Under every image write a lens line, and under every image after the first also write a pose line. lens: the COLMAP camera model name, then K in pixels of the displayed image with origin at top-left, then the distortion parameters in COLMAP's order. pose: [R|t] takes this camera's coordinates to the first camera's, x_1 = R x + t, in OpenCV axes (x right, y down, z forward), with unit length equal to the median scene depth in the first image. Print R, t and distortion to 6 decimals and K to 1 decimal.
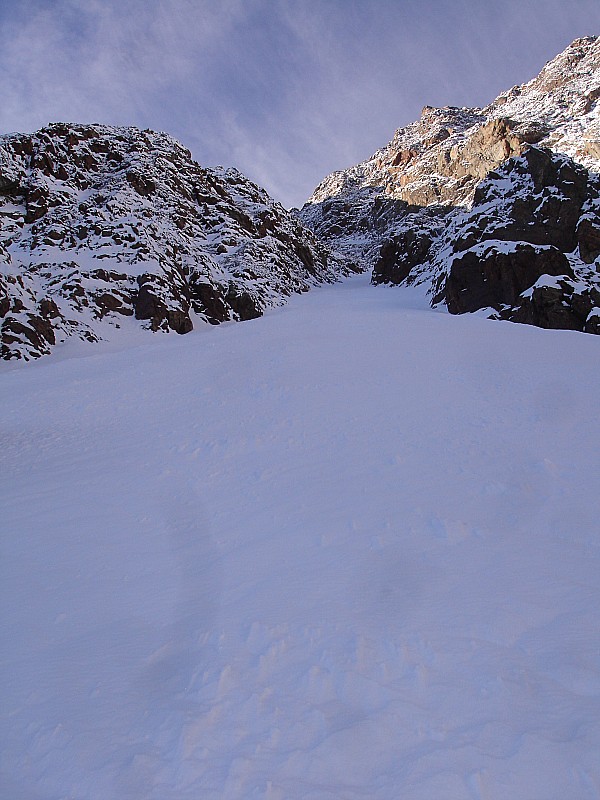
lens RADIAL K [[891.8, 0, 300.0], [0, 891.8, 400.0], [0, 0, 1]] dist [-0.077315, -0.006852]
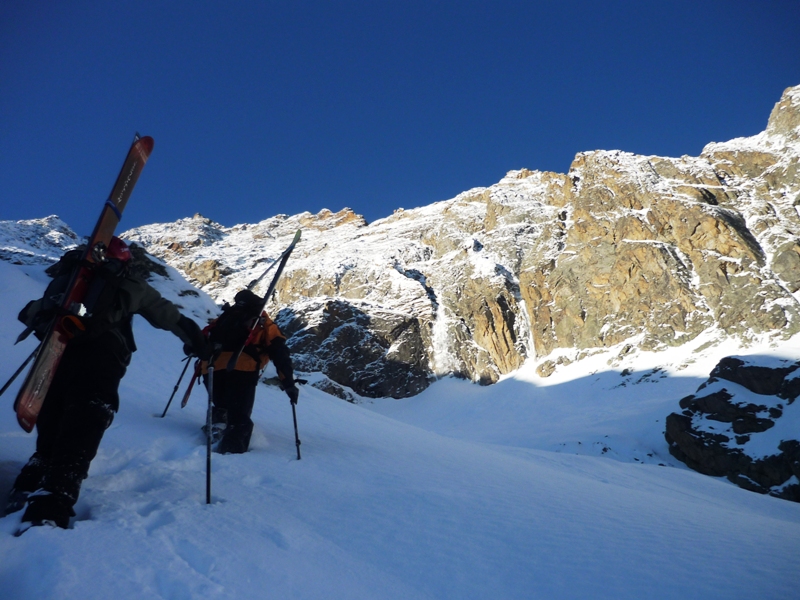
lens RADIAL K [[787.3, 0, 400.0], [0, 787.3, 300.0], [0, 0, 1]] dist [-0.068359, 0.033883]
pose [[0.873773, 0.286082, 0.393292, -0.328975], [-0.229041, 0.955453, -0.186142, 0.137596], [-0.429024, 0.072565, 0.900374, -2.678368]]
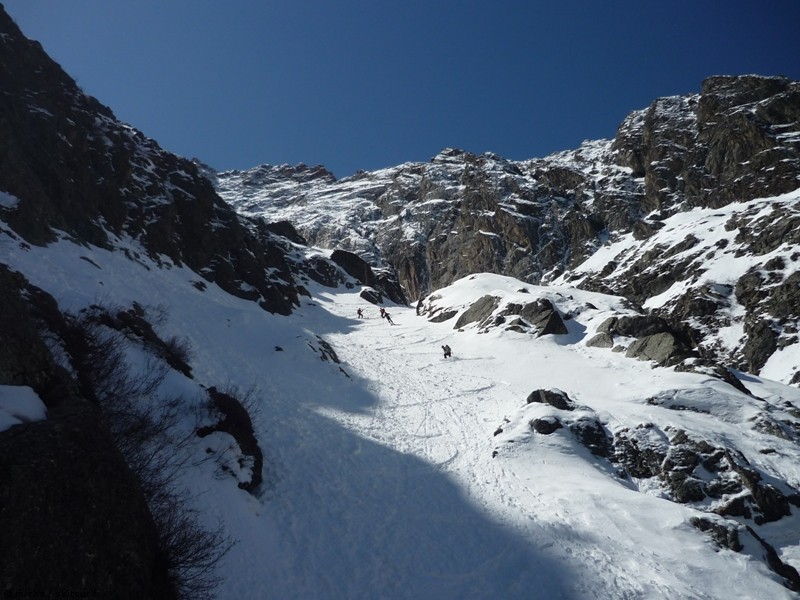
lens RADIAL K [[785.7, 0, 400.0], [0, 785.7, 300.0], [0, 0, 1]] dist [-0.057518, 0.028281]
pose [[0.845000, 0.272463, 0.460150, -1.001581], [-0.256367, 0.961541, -0.098563, 0.244870], [-0.469308, -0.034682, 0.882353, -4.248376]]
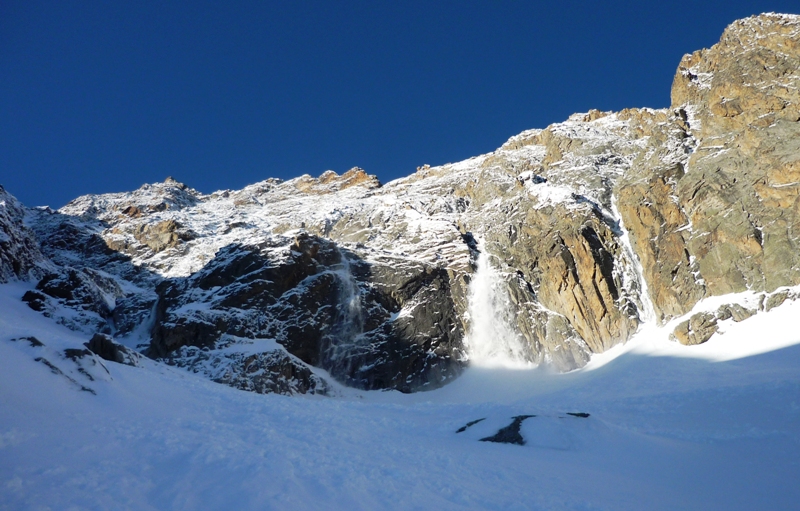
lens RADIAL K [[880.1, 0, 441.4], [0, 880.1, 253.1], [0, 0, 1]] dist [-0.067098, 0.015606]
pose [[0.855810, 0.343951, 0.386377, 0.088068], [-0.255585, 0.930538, -0.262248, 0.140261], [-0.449739, 0.125683, 0.884273, -1.867003]]
